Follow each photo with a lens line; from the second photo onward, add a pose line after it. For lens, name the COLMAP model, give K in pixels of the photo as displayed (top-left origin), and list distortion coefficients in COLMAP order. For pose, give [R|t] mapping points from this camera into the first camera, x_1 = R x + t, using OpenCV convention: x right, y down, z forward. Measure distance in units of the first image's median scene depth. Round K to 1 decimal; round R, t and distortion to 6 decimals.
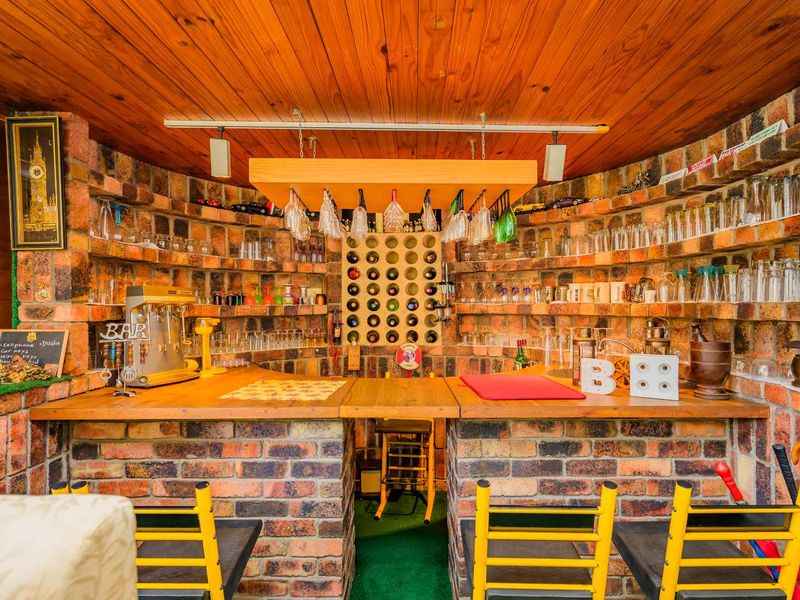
lens RADIAL K [[437.1, 0, 396.6], [0, 437.1, 300.8], [0, 0, 1]] dist [-0.006626, 0.005494]
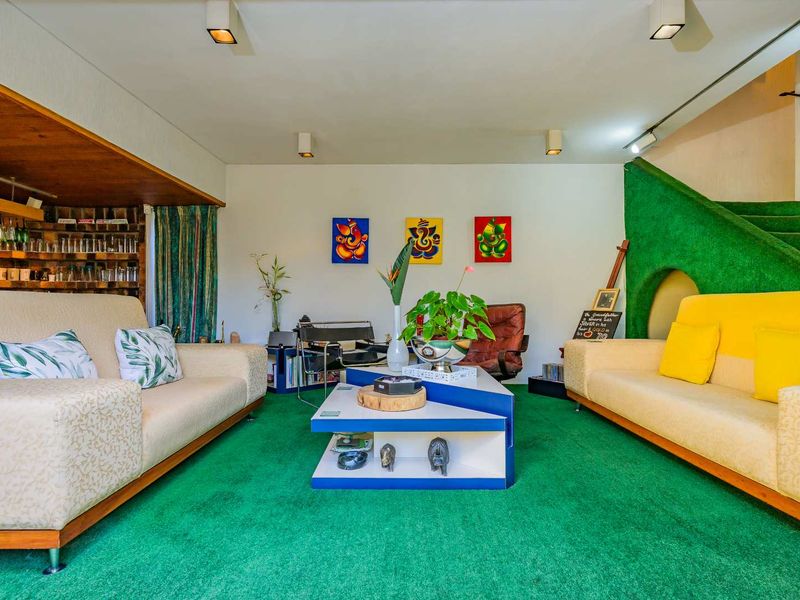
lens RADIAL K [[437.1, 0, 404.6], [0, 437.1, 305.1], [0, 0, 1]] dist [-0.006626, 0.005494]
pose [[0.013850, 0.003711, 0.999897, -1.600593], [-0.008283, 0.999959, -0.003597, 0.124023], [-0.999870, -0.008232, 0.013880, -0.721749]]
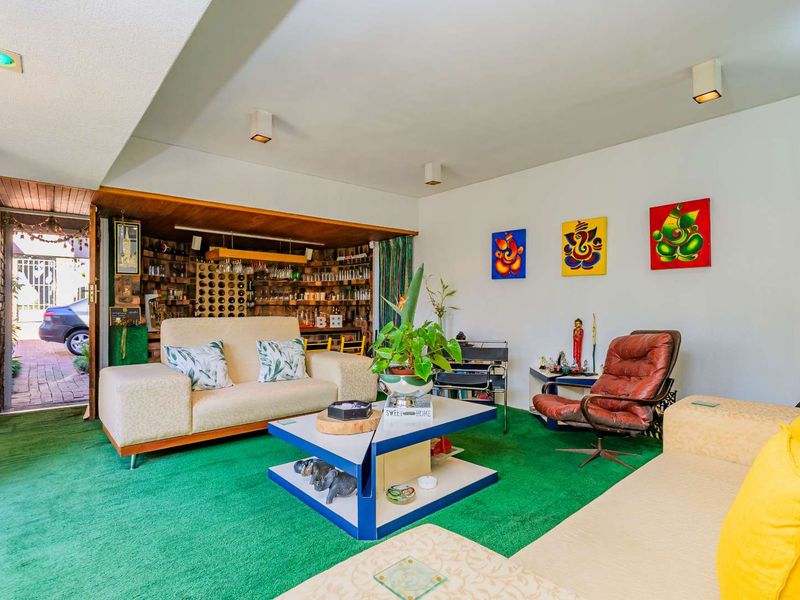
lens RADIAL K [[437.1, 0, 386.7], [0, 437.1, 300.8], [0, 0, 1]] dist [-0.006626, 0.005494]
pose [[0.776178, 0.012926, 0.630381, -1.140587], [-0.010964, 0.999915, -0.007003, 0.029008], [-0.630418, -0.001476, 0.776254, -1.722985]]
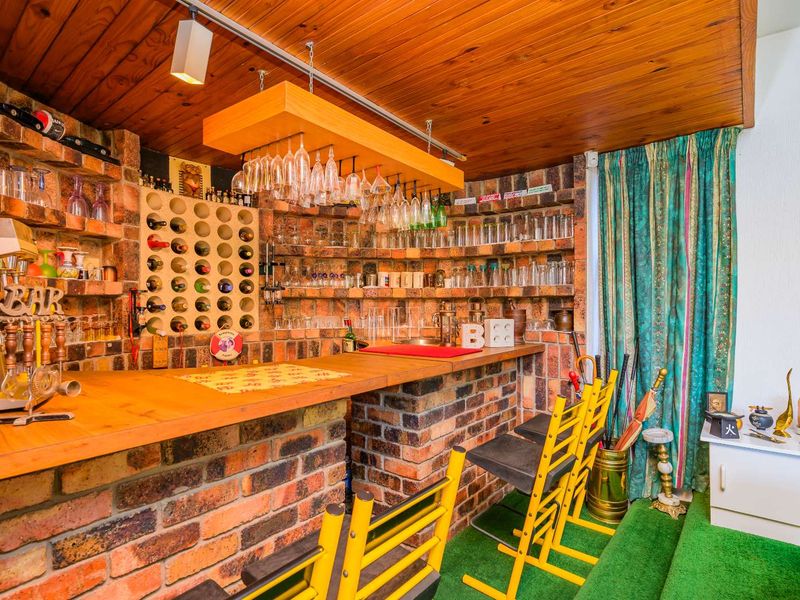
lens RADIAL K [[437.1, 0, 403.6], [0, 437.1, 303.2], [0, 0, 1]] dist [-0.006626, 0.005494]
pose [[0.609572, 0.005668, 0.792710, -0.727907], [-0.009254, 0.999957, -0.000034, 0.065109], [-0.792677, -0.007315, 0.609598, 0.304902]]
